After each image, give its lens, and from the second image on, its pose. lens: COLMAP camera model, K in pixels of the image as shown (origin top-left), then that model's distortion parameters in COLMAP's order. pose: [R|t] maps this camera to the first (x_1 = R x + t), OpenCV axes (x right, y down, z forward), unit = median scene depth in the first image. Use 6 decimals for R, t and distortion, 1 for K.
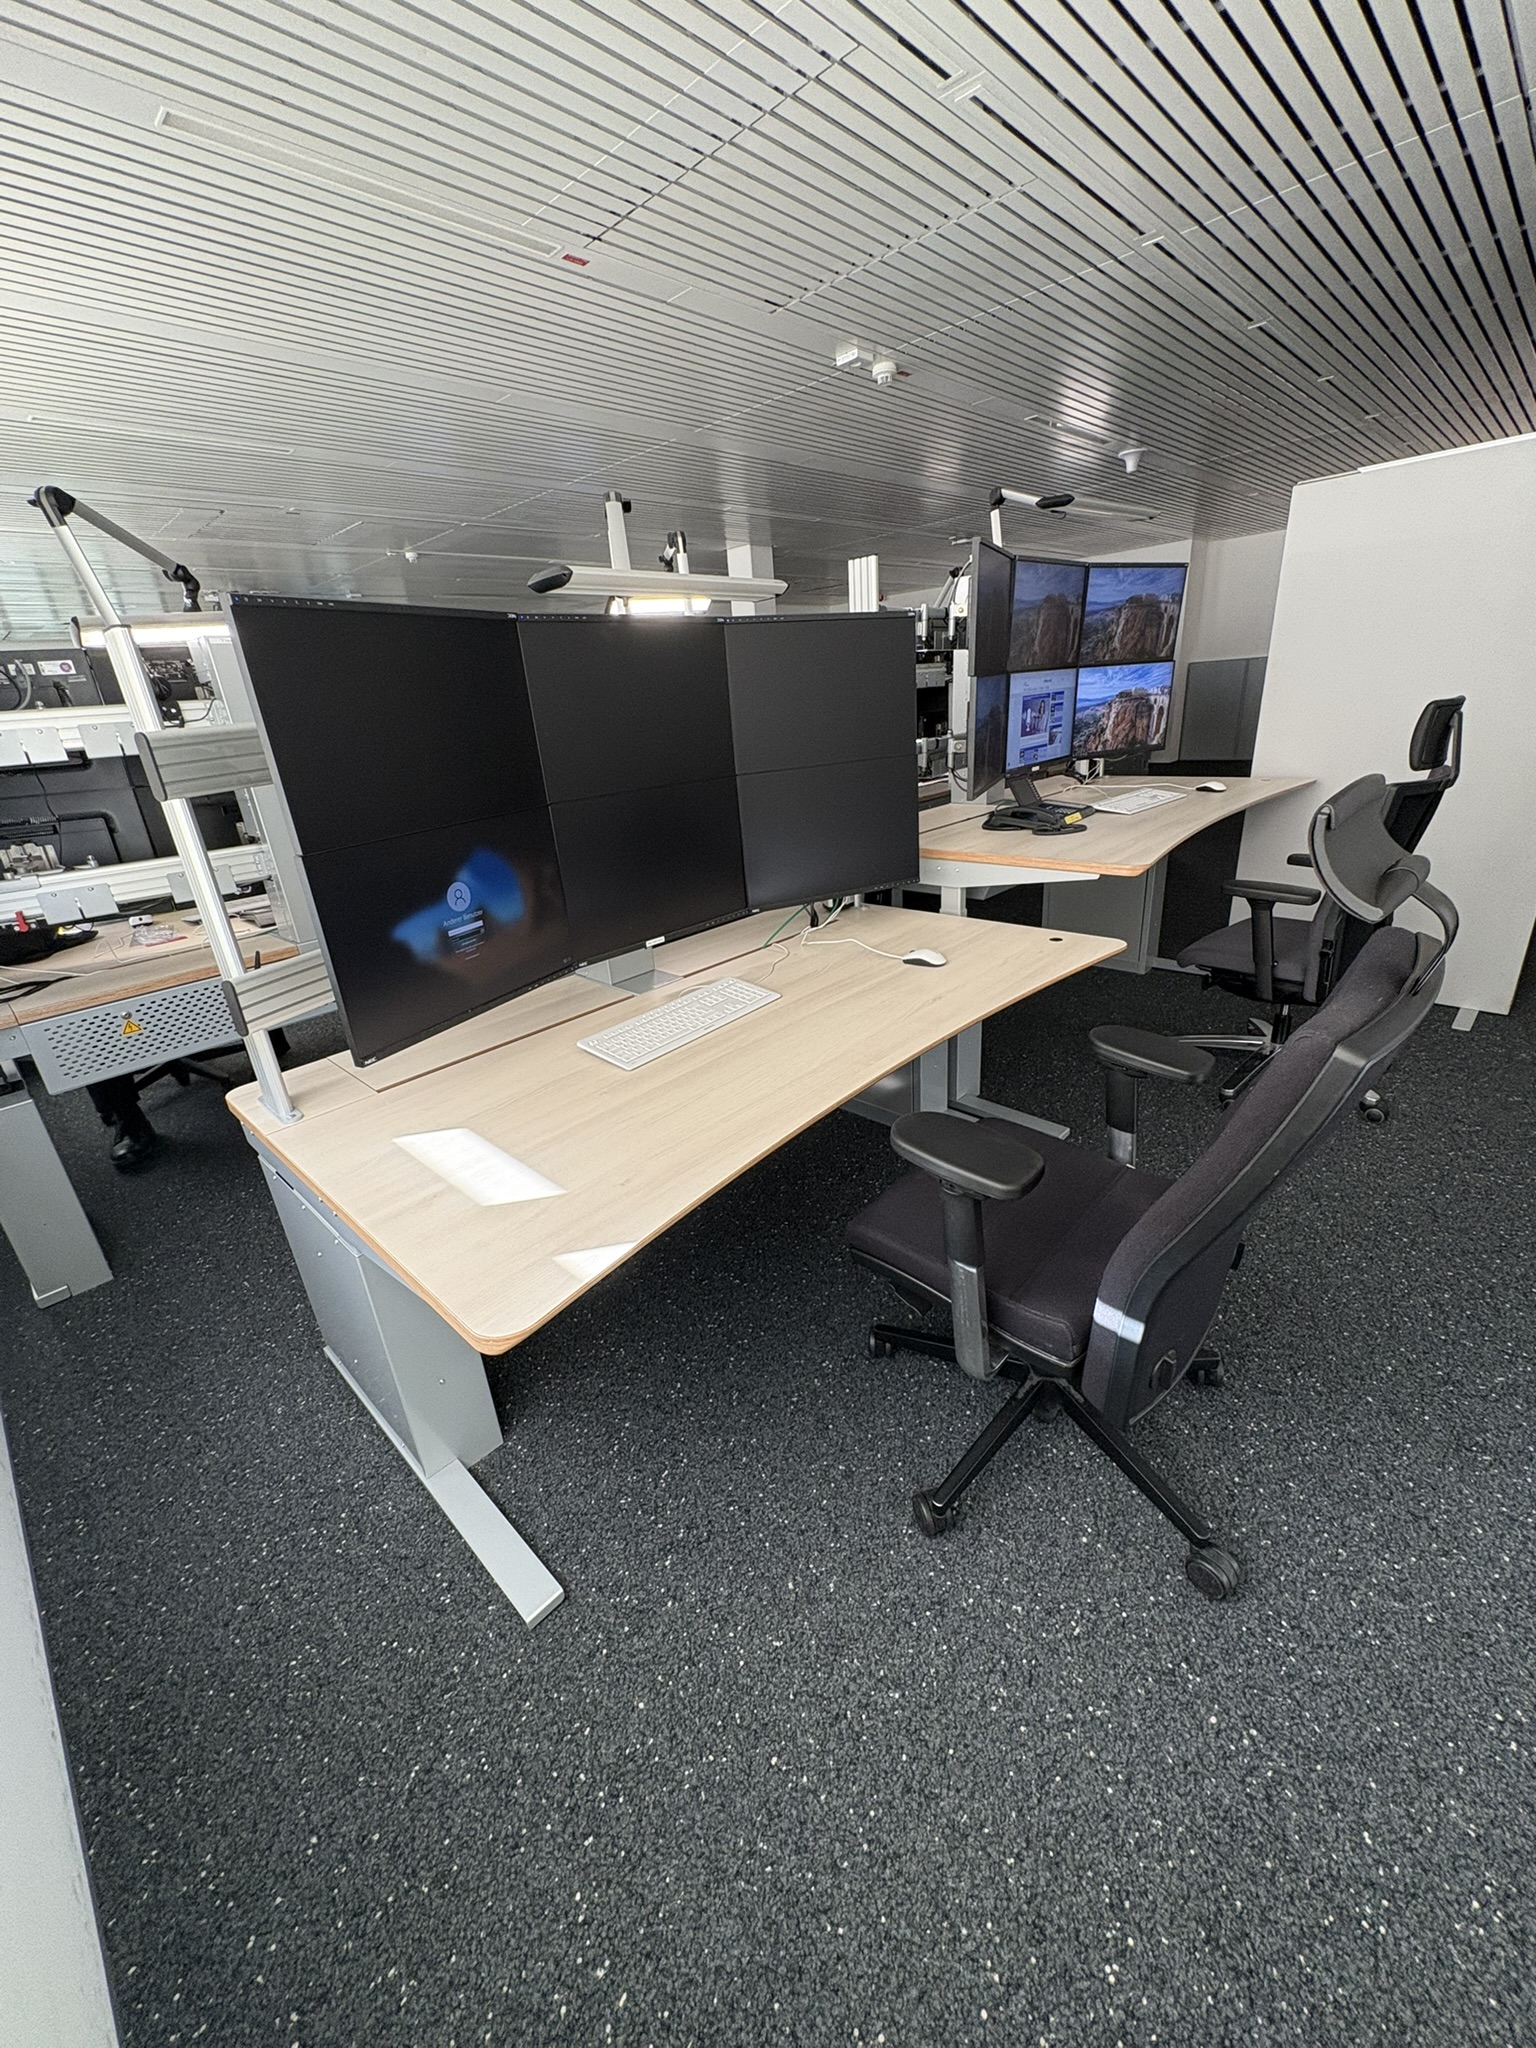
lens RADIAL K [[813.2, 0, 765.8], [0, 813.2, 1023.6], [0, 0, 1]] dist [0.001003, -0.000211]
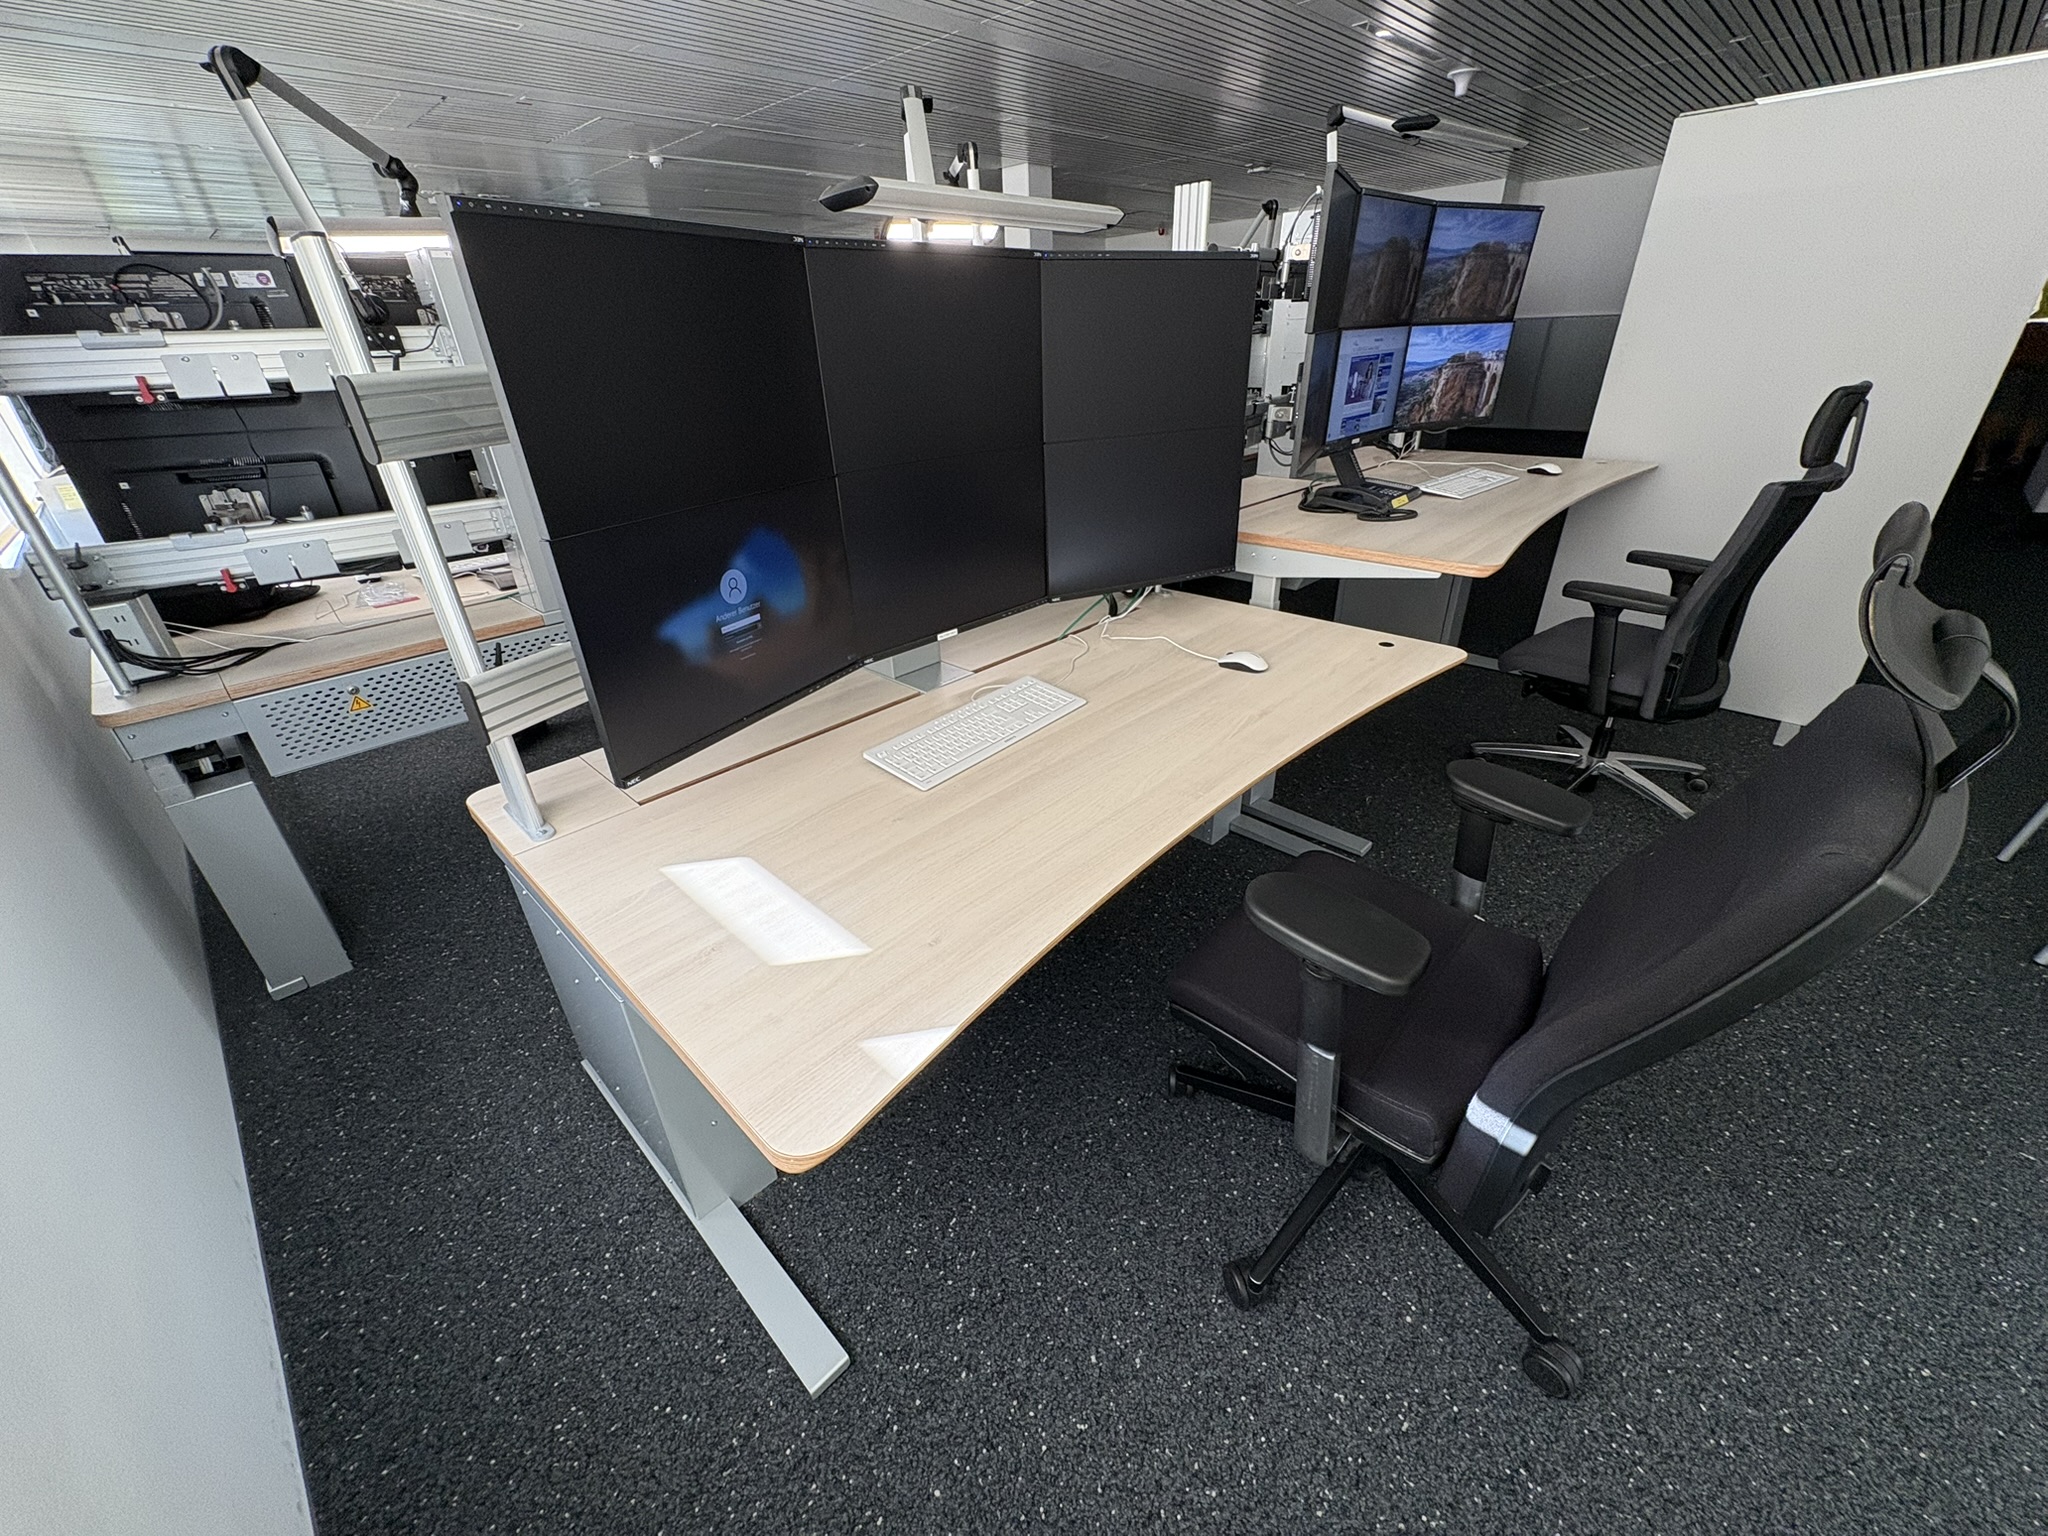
lens RADIAL K [[813.2, 0, 1017.8], [0, 813.2, 765.7], [0, 0, 1]] dist [0.001003, -0.000211]
pose [[0.999255, 0.037463, 0.009290, -0.059359], [-0.038225, 0.993876, 0.103683, -0.050623], [-0.005349, -0.103961, 0.994567, 0.095972]]
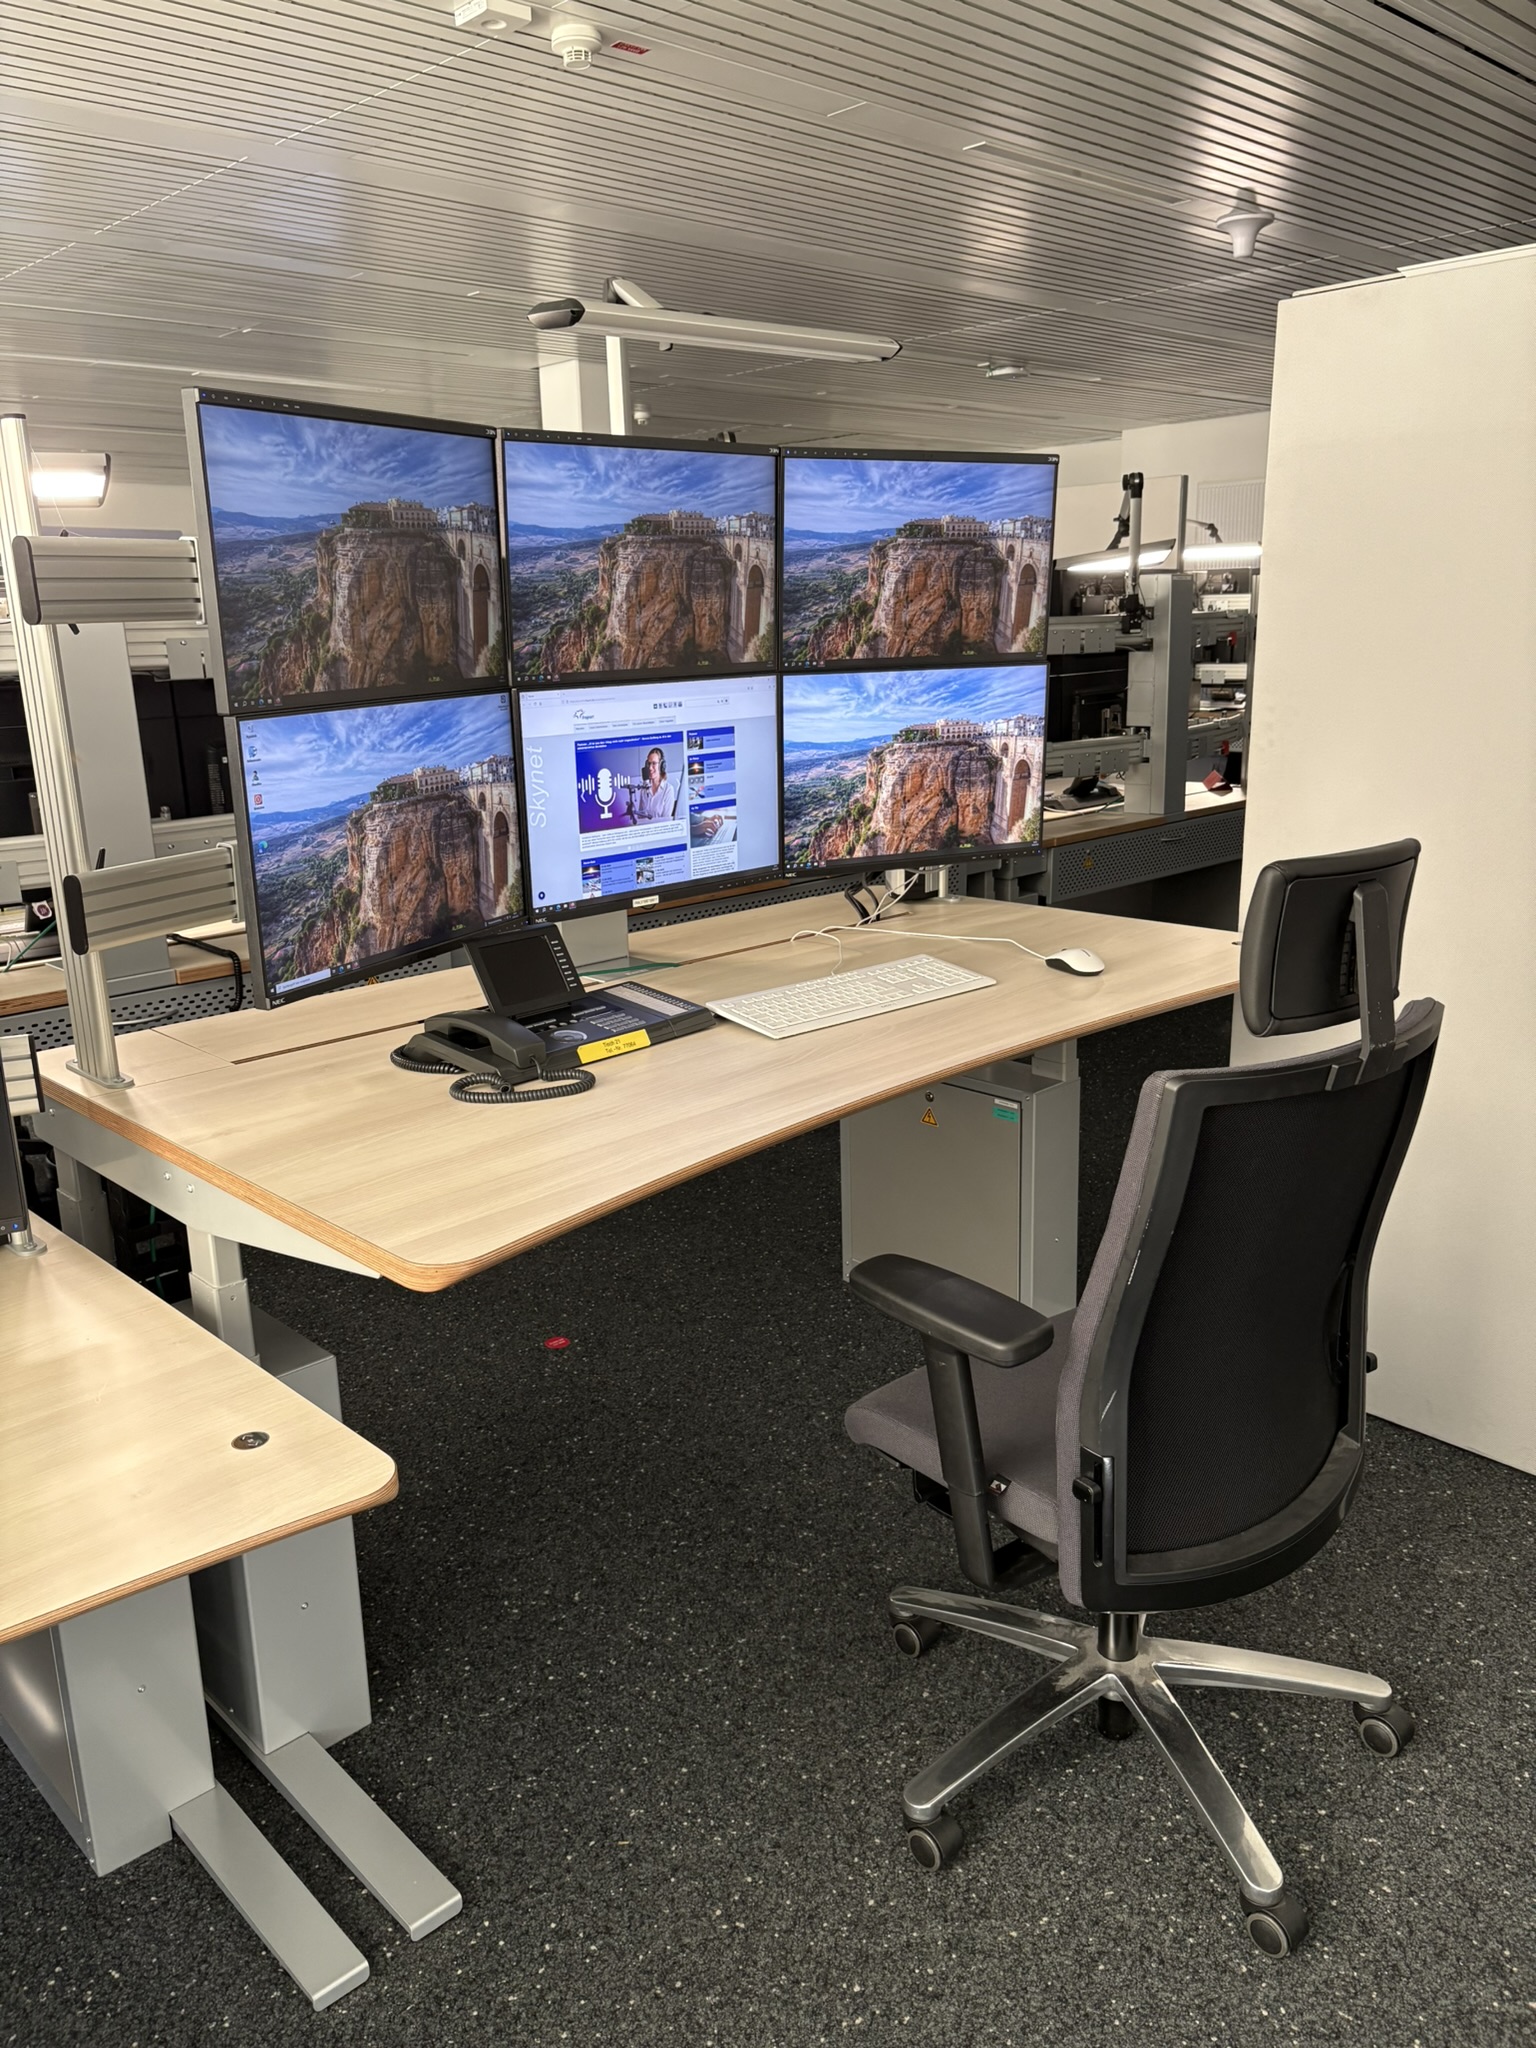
lens RADIAL K [[1542.4, 0, 785.0], [0, 1542.4, 1045.7], [0, 0, 1]] dist [0.038928, -0.039948]
pose [[0.998728, 0.046376, -0.019808, 0.636414], [-0.048443, 0.991437, -0.121267, -0.217546], [0.014014, 0.122072, 0.992422, 0.316235]]
